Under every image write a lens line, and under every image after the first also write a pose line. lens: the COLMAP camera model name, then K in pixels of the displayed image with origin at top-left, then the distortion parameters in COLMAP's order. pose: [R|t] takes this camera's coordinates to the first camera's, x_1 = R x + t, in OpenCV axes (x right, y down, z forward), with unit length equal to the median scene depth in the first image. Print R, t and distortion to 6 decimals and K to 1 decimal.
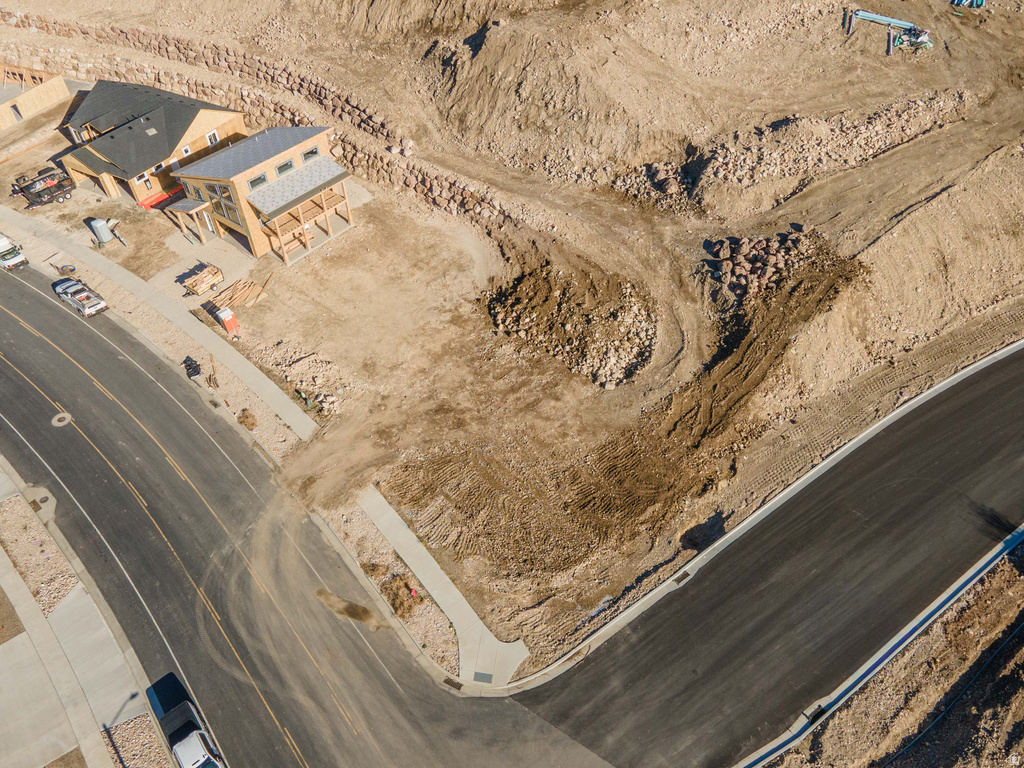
lens RADIAL K [[744.2, 0, 502.4], [0, 744.2, 377.5], [0, 0, 1]] dist [0.036888, 0.018497]
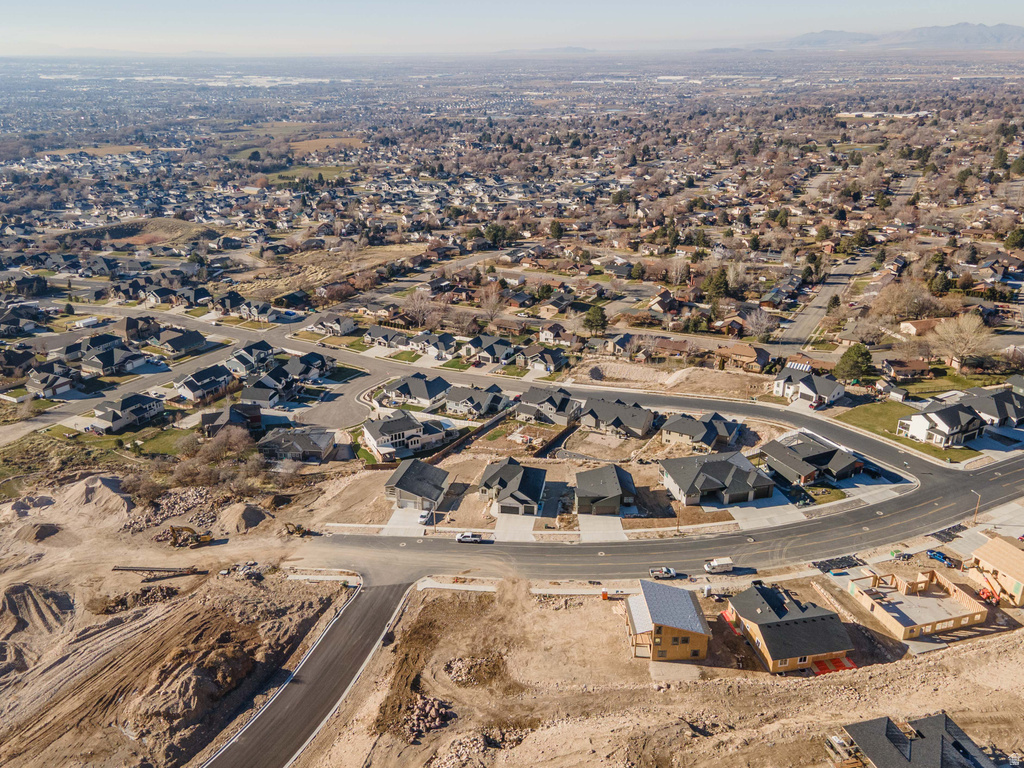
lens RADIAL K [[787.8, 0, 496.0], [0, 787.8, 366.2], [0, 0, 1]] dist [0.025316, 0.026692]
pose [[-0.764645, 0.273564, -0.583507, 1.159426], [-0.433446, 0.451731, 0.779784, -2.232697], [0.476909, 0.849177, -0.226839, 0.836188]]
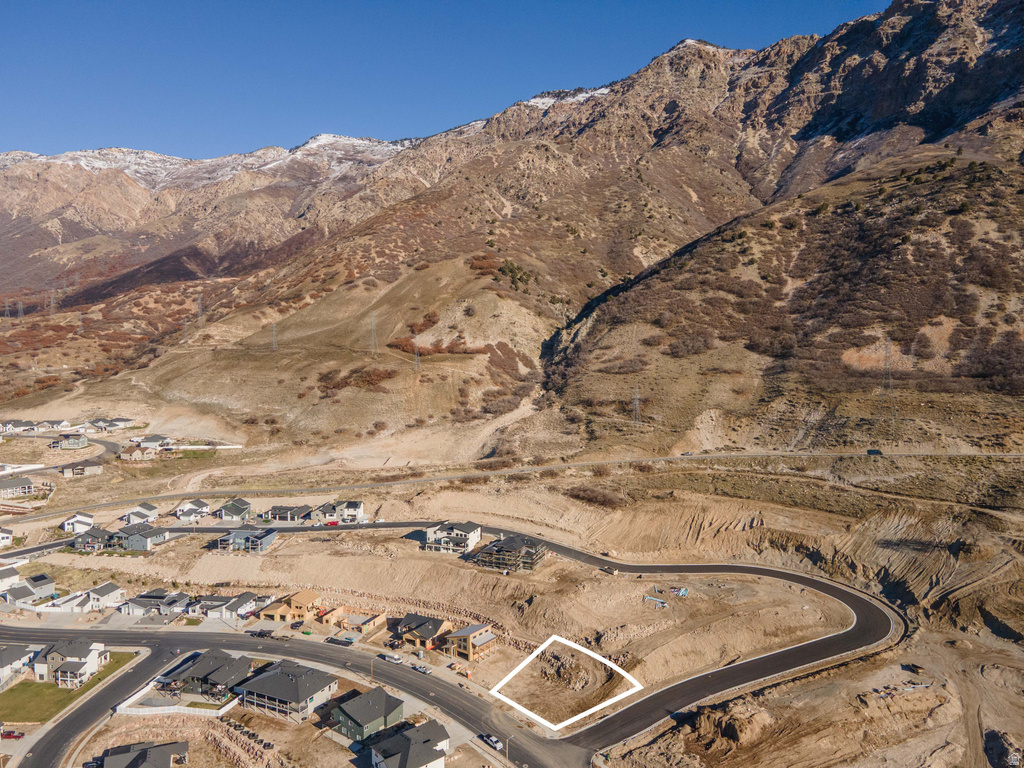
lens RADIAL K [[744.2, 0, 502.0], [0, 744.2, 373.5], [0, 0, 1]] dist [0.036888, 0.018497]
pose [[0.999157, 0.026745, 0.031129, -0.372530], [0.001065, 0.741350, -0.671118, 1.296122], [-0.041026, 0.670586, 0.740696, -2.683746]]
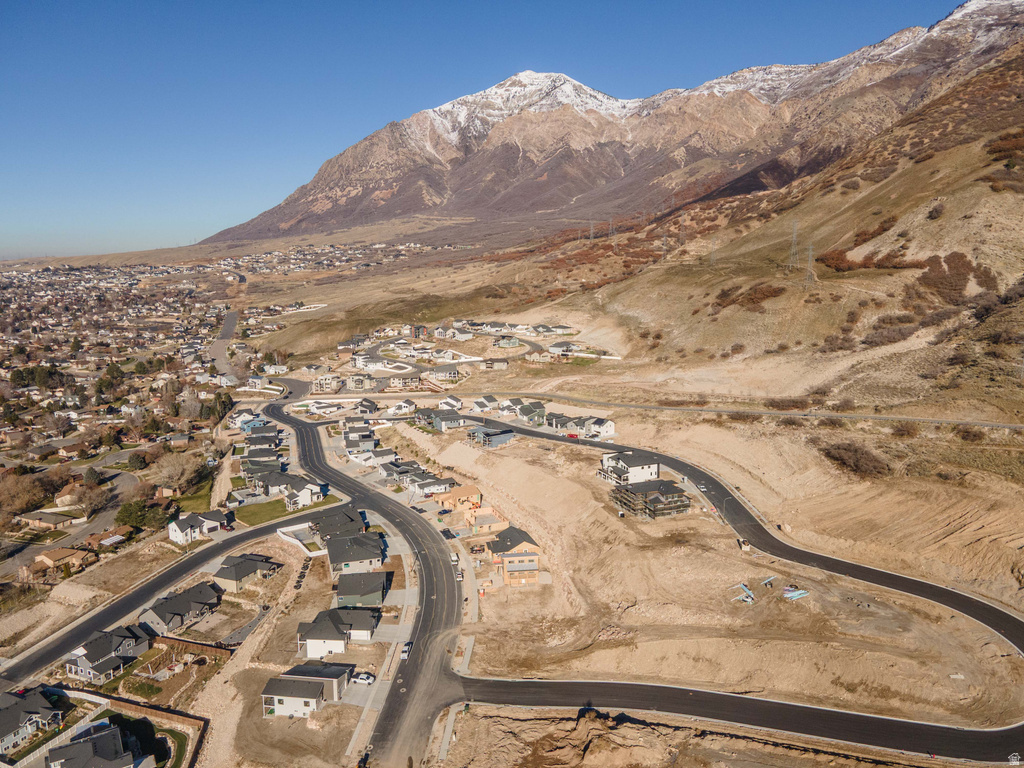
lens RADIAL K [[744.2, 0, 501.7], [0, 744.2, 370.5], [0, 0, 1]] dist [0.036888, 0.018497]
pose [[0.713783, 0.122893, -0.689501, 2.074091], [-0.498706, 0.780406, -0.377173, 0.400123], [0.491739, 0.613078, 0.618328, -1.837986]]
